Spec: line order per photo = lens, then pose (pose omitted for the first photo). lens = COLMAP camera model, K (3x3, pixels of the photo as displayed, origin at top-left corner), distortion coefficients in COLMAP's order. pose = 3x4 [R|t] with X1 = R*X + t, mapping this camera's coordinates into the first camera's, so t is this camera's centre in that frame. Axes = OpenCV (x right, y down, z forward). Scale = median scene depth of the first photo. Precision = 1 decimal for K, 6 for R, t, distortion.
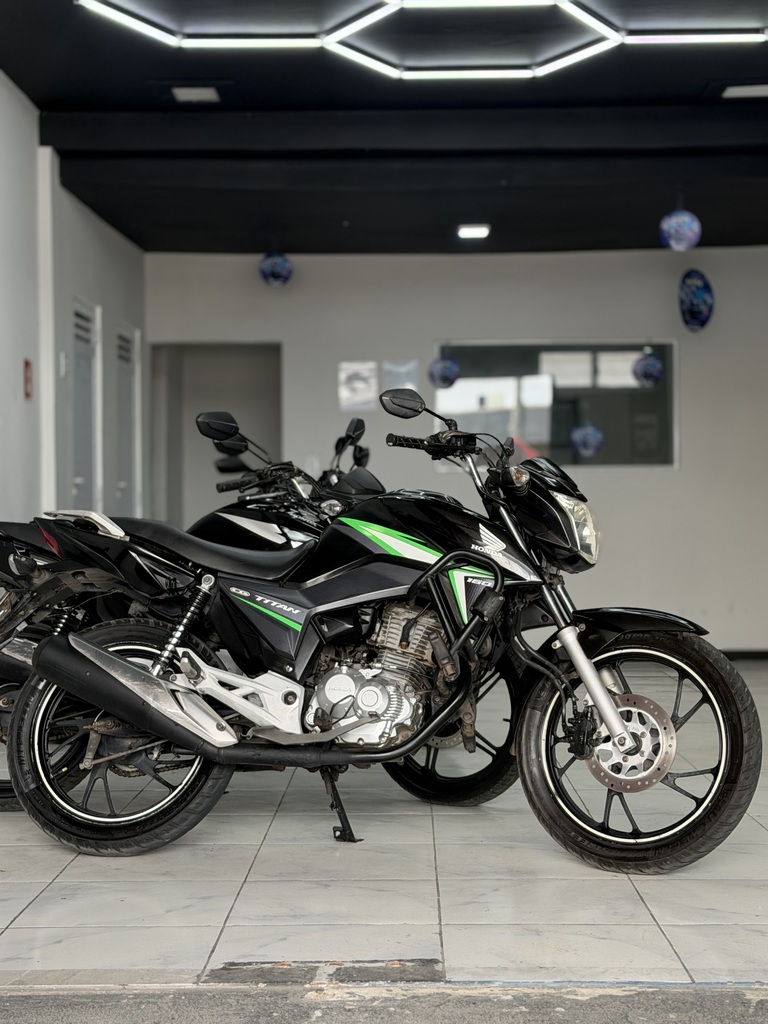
lens RADIAL K [[1732.0, 0, 384.0], [0, 1732.0, 515.3], [0, 0, 1]] dist [0.142847, 0.000000]
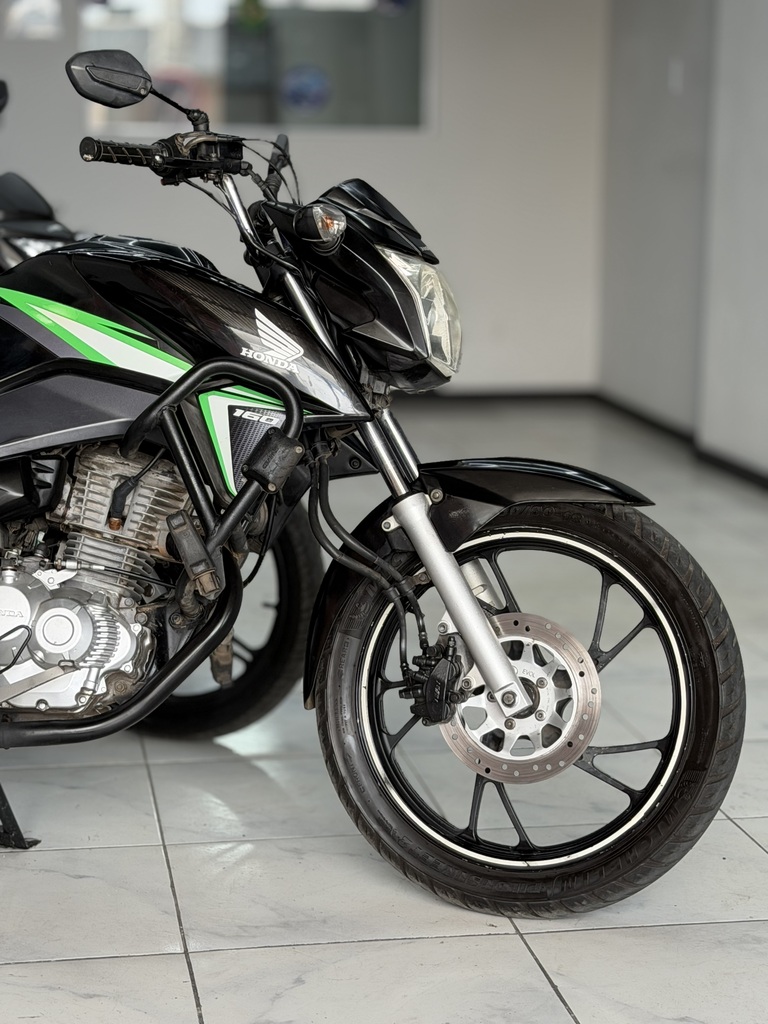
lens RADIAL K [[2108.2, 0, 384.4], [0, 2108.2, 528.4], [0, 0, 1]] dist [0.126422, 0.000000]
pose [[0.982893, -0.017558, 0.183337, -0.028373], [-0.014514, 0.984966, 0.172139, -0.042171], [-0.183603, -0.171855, 0.967862, 0.330605]]
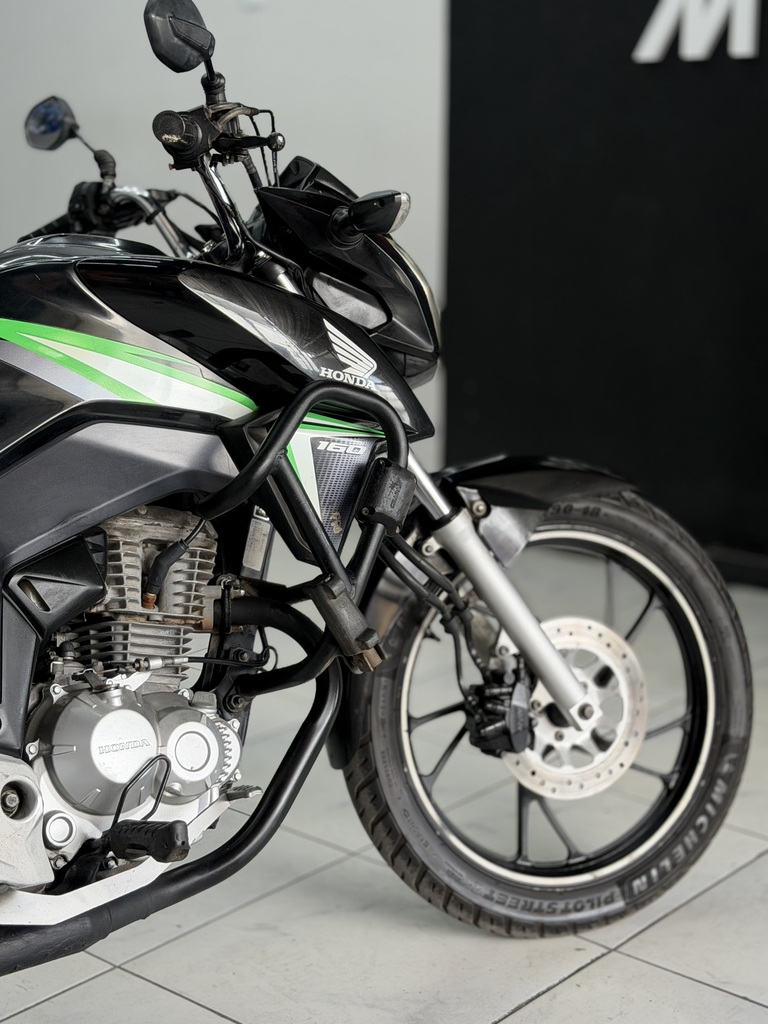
lens RADIAL K [[1732.0, 0, 385.1], [0, 1732.0, 514.5], [0, 0, 1]] dist [0.142847, 0.000000]
pose [[0.640239, -0.163785, 0.750512, -0.284410], [-0.012730, 0.974609, 0.223550, -0.047181], [-0.768070, -0.152679, 0.621898, 0.689960]]
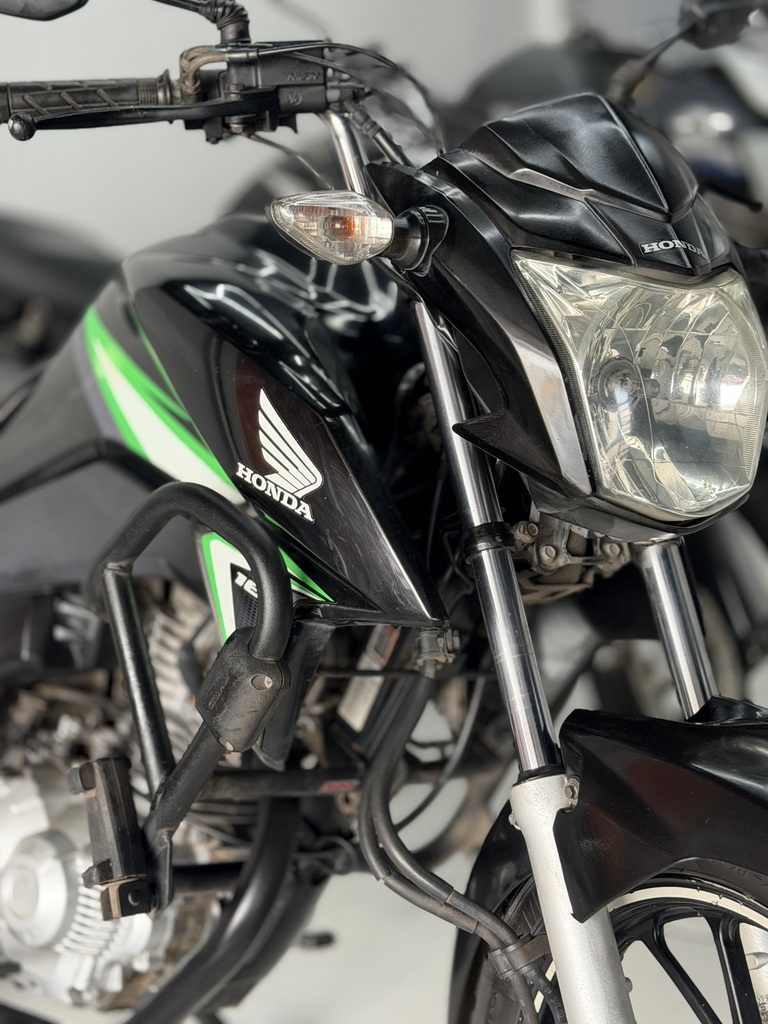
lens RADIAL K [[1732.0, 0, 386.8], [0, 1732.0, 510.8], [0, 0, 1]] dist [0.142847, 0.000000]
pose [[0.840654, 0.069747, -0.537063, 0.227474], [0.107699, 0.950336, 0.291998, -0.057743], [0.530756, -0.303311, 0.791392, 0.770819]]
